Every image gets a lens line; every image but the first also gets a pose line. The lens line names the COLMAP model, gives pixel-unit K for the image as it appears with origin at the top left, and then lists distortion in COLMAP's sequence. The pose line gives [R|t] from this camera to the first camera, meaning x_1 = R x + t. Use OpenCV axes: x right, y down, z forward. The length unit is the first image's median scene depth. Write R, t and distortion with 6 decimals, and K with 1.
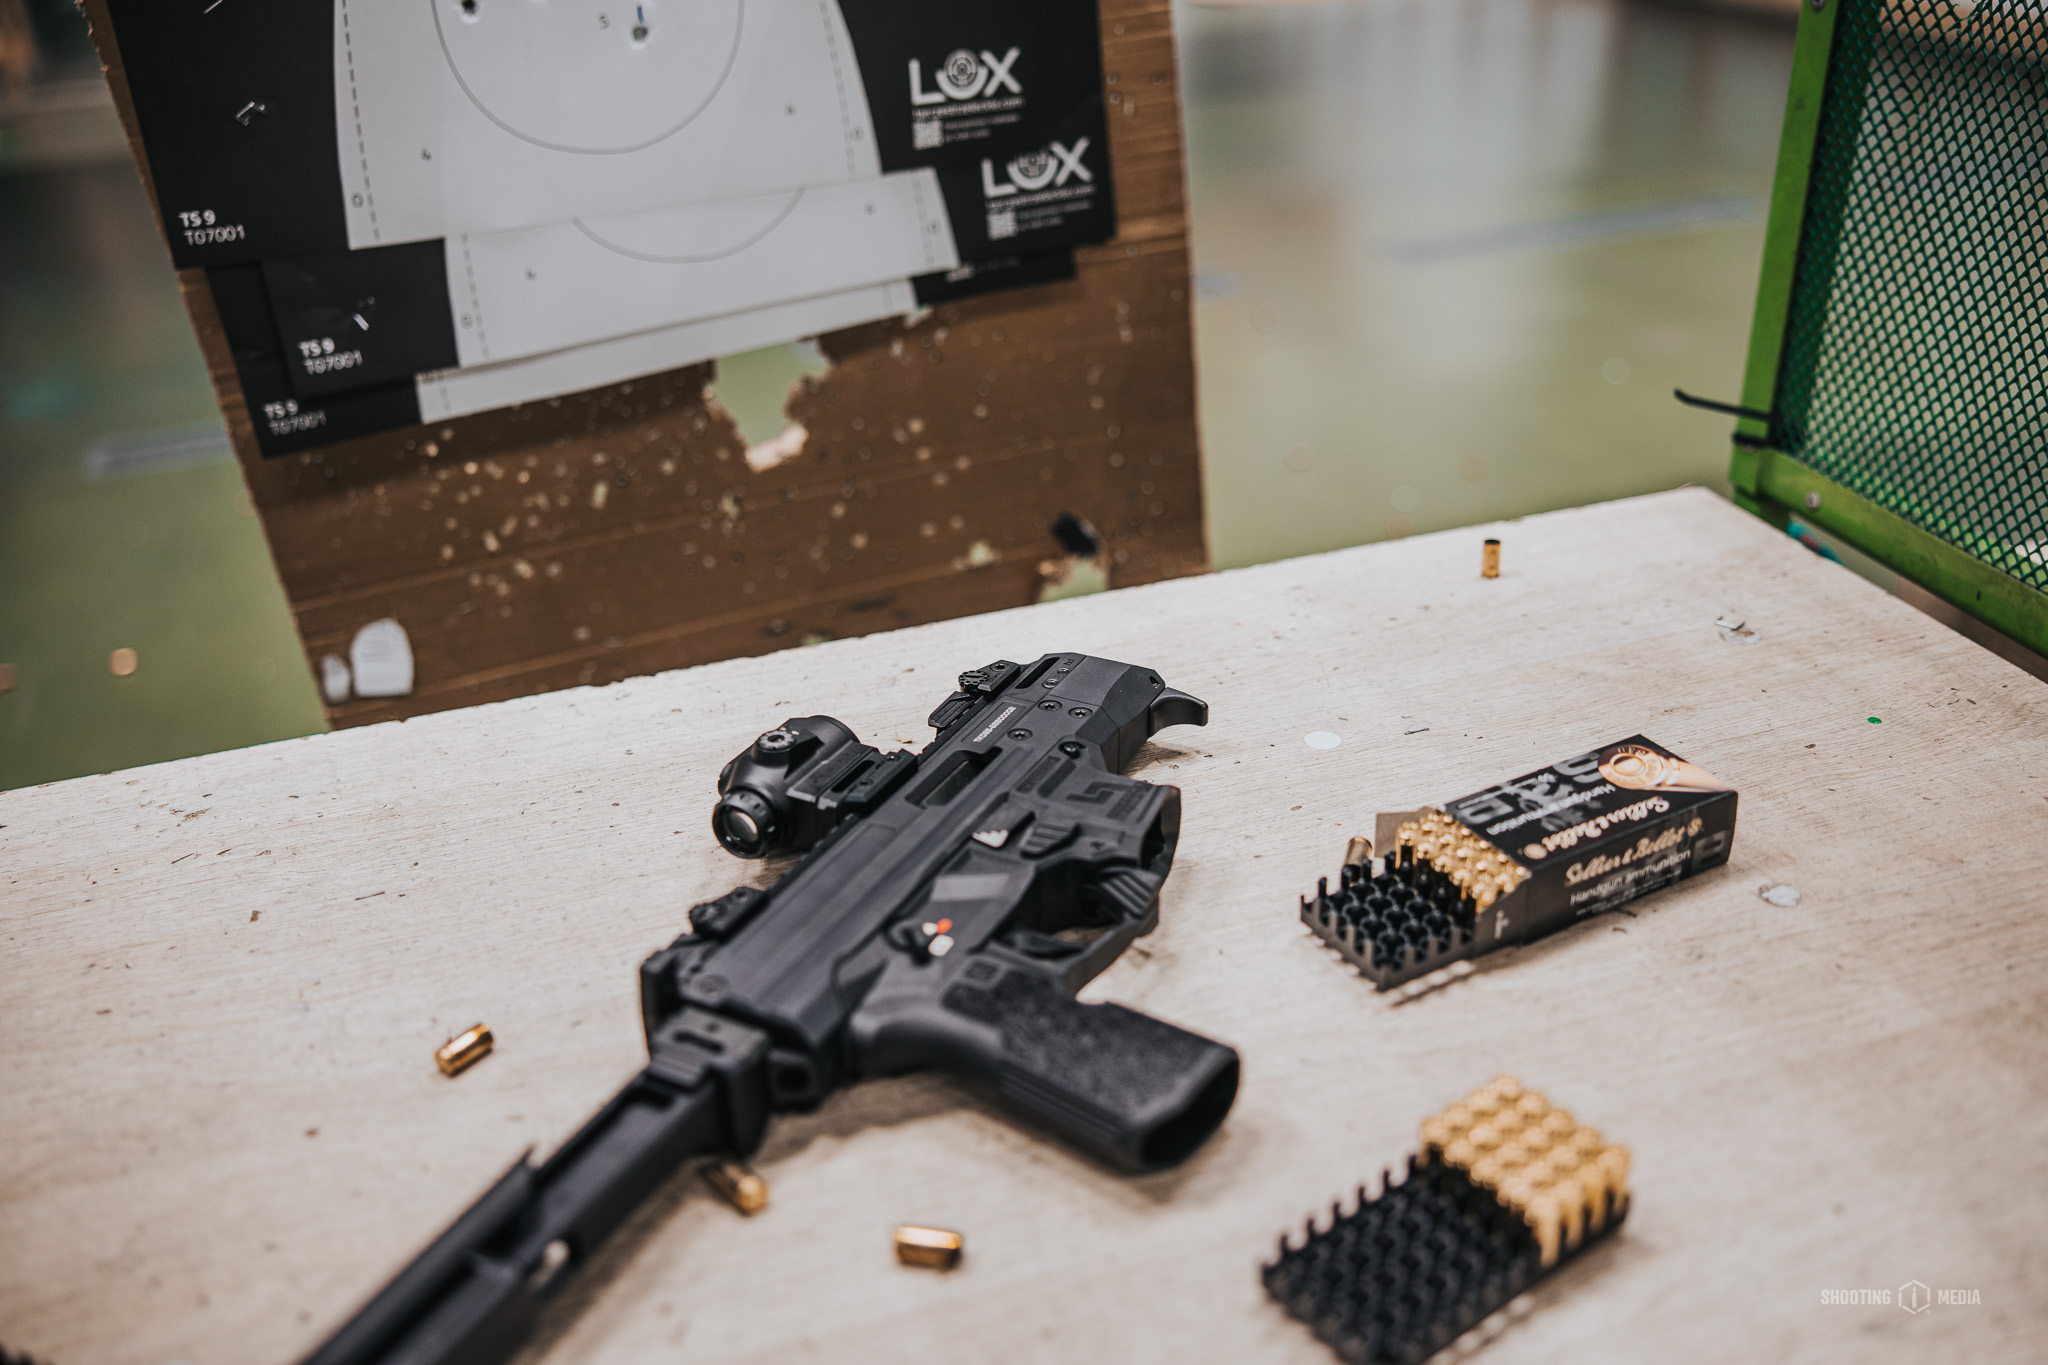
lens RADIAL K [[1824.3, 0, 1044.4], [0, 1824.3, 721.7], [0, 0, 1]] dist [-0.084720, 0.058675]
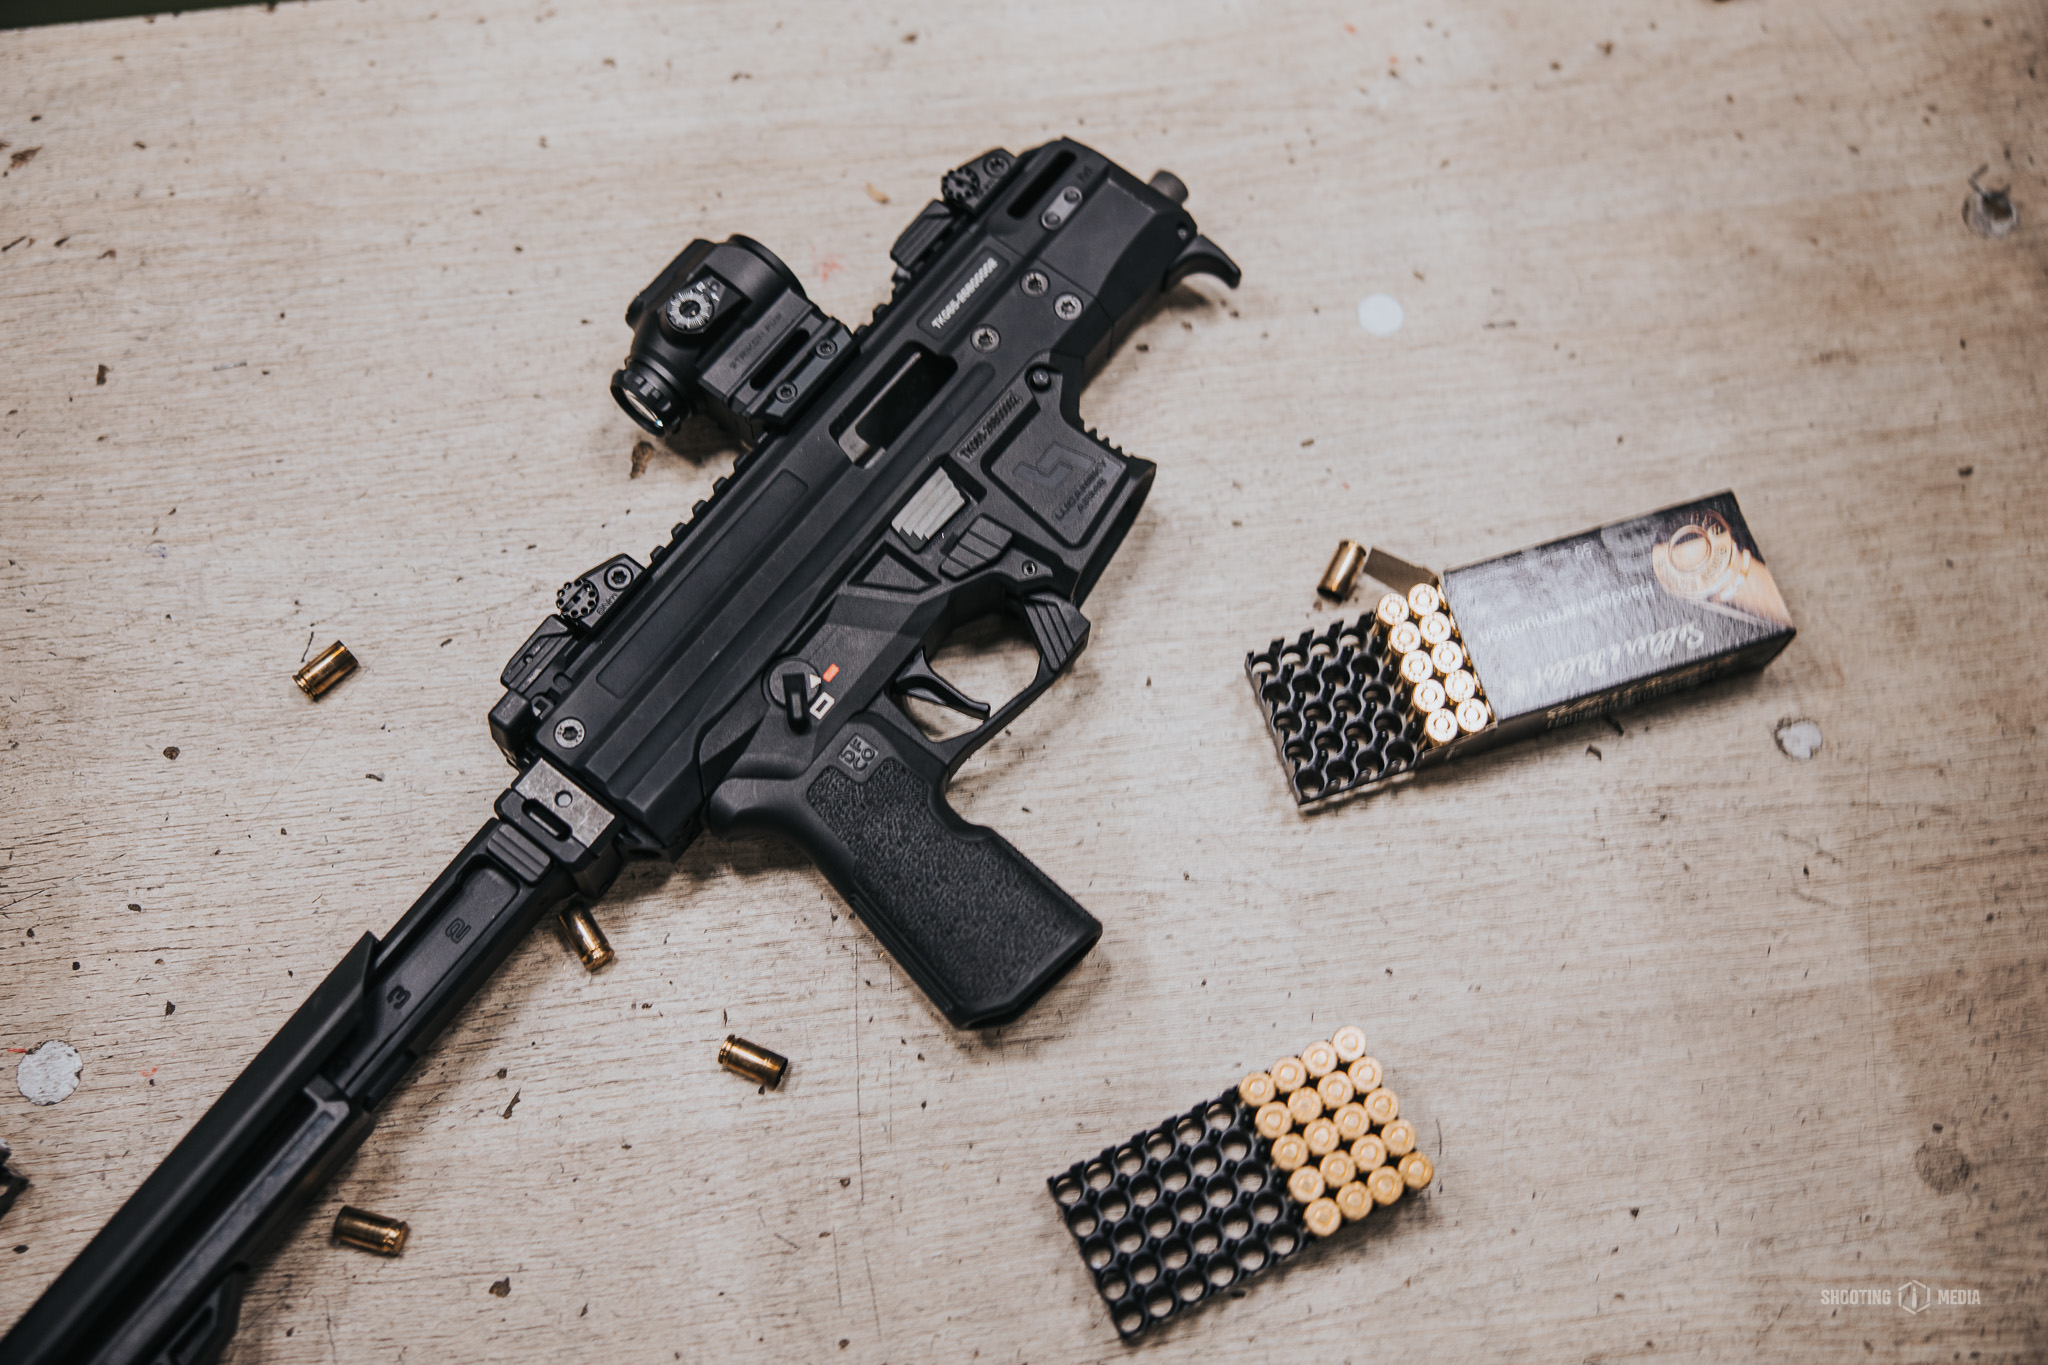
lens RADIAL K [[2135.7, 0, 1039.3], [0, 2135.7, 696.7], [0, 0, 1]] dist [-0.036096, 0.000000]
pose [[0.981514, 0.190984, -0.012470, 0.057217], [-0.135301, 0.738477, 0.660565, -0.550597], [0.135366, -0.646666, 0.750666, 0.191072]]
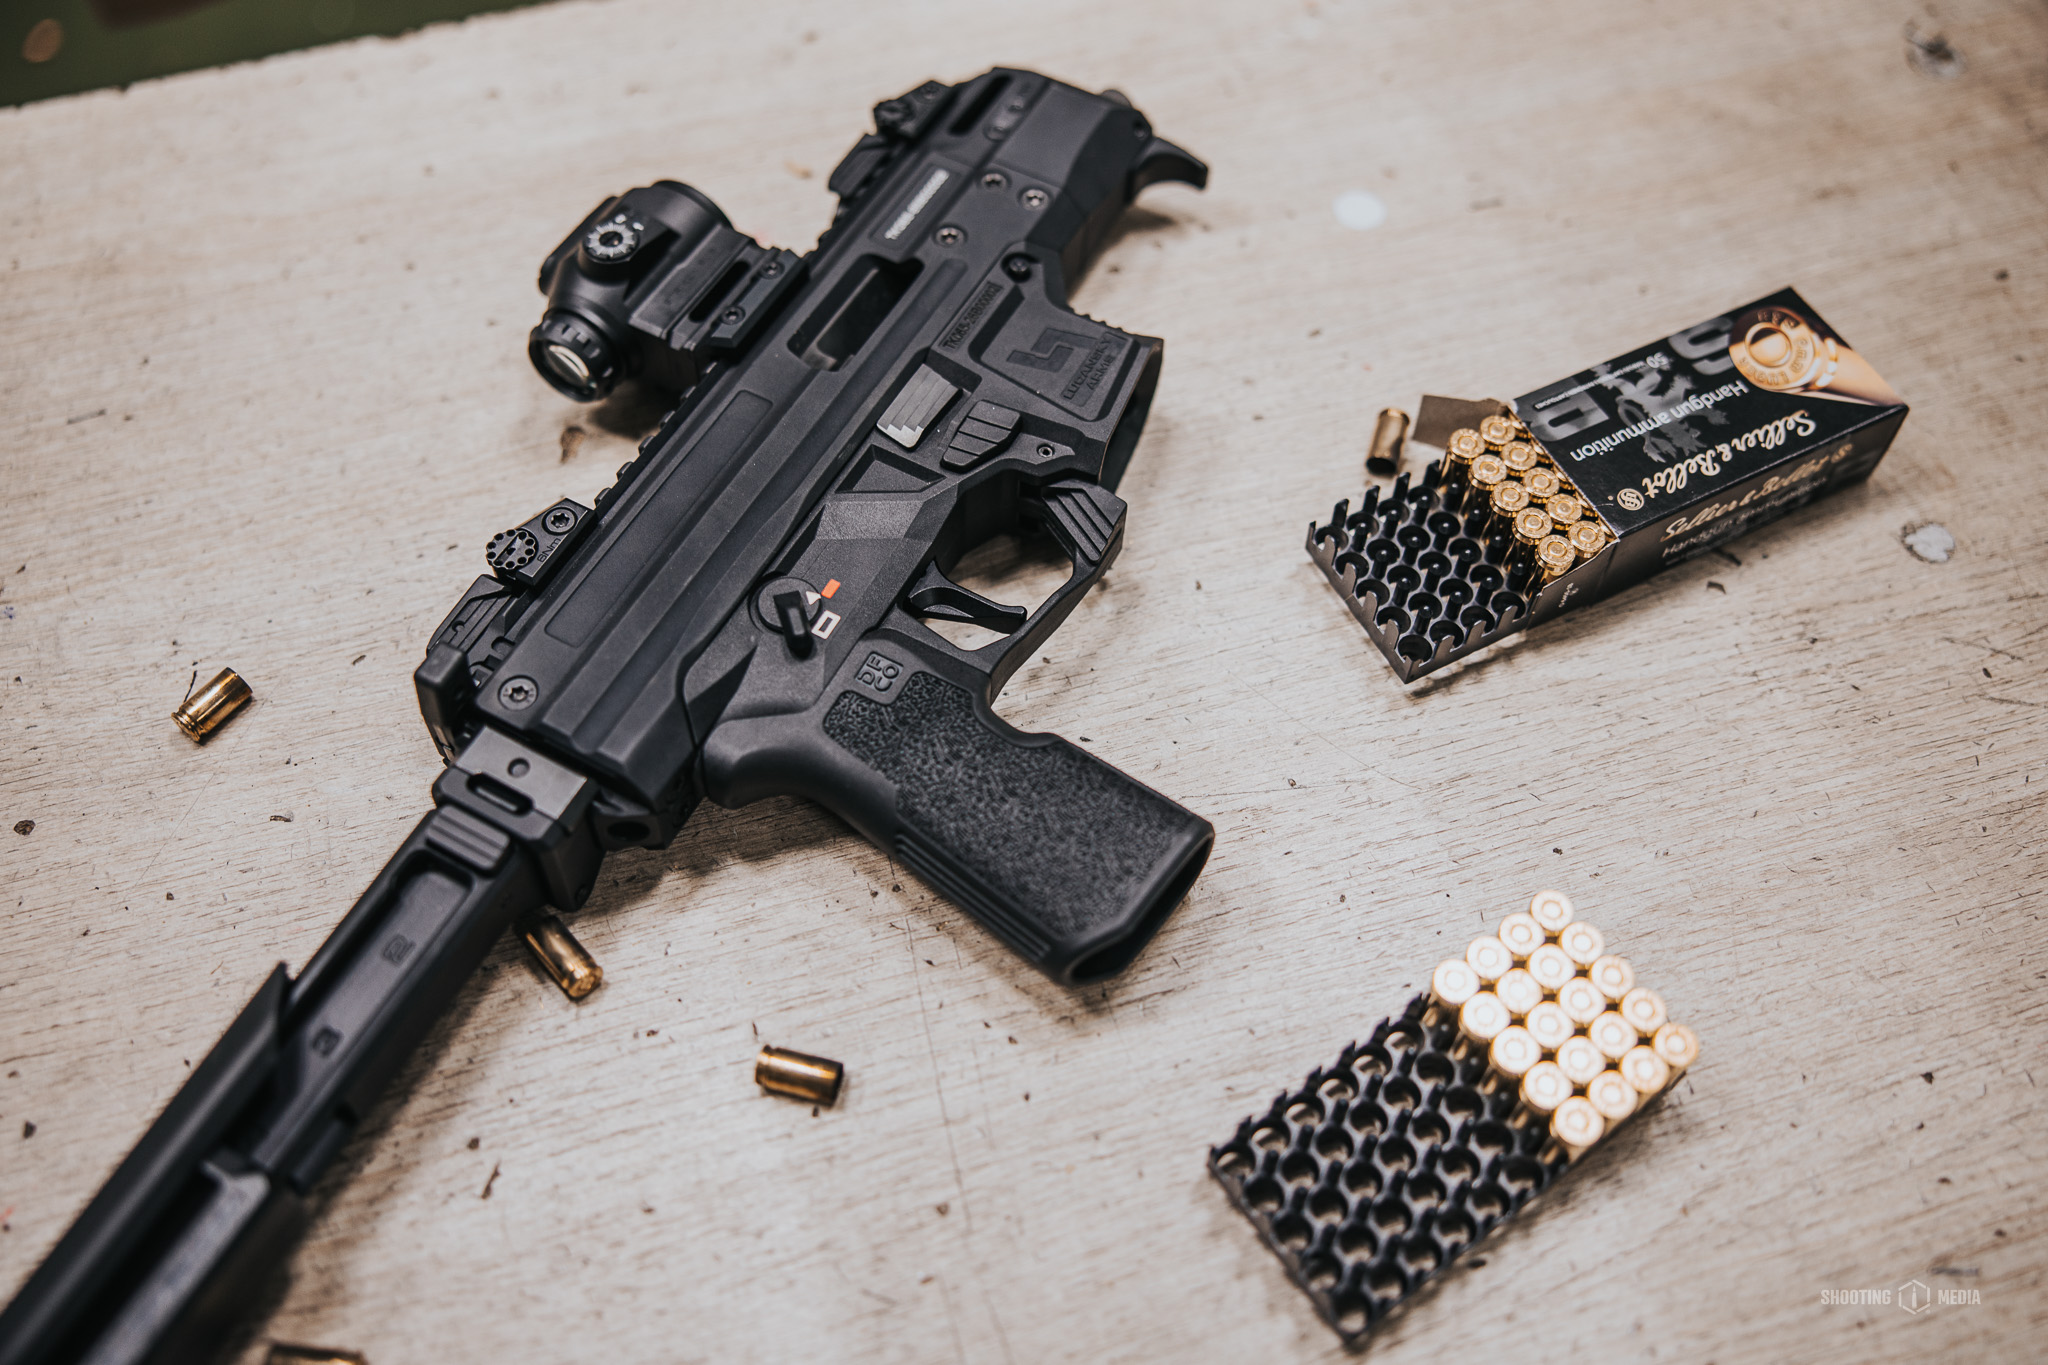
lens RADIAL K [[1847.6, 0, 1033.4], [0, 1847.6, 678.1], [0, 0, 1]] dist [-0.082741, 0.060826]
pose [[0.998613, 0.042297, 0.031364, 0.004687], [-0.052121, 0.878748, 0.474432, -0.201531], [-0.007494, -0.475408, 0.879733, 0.292993]]
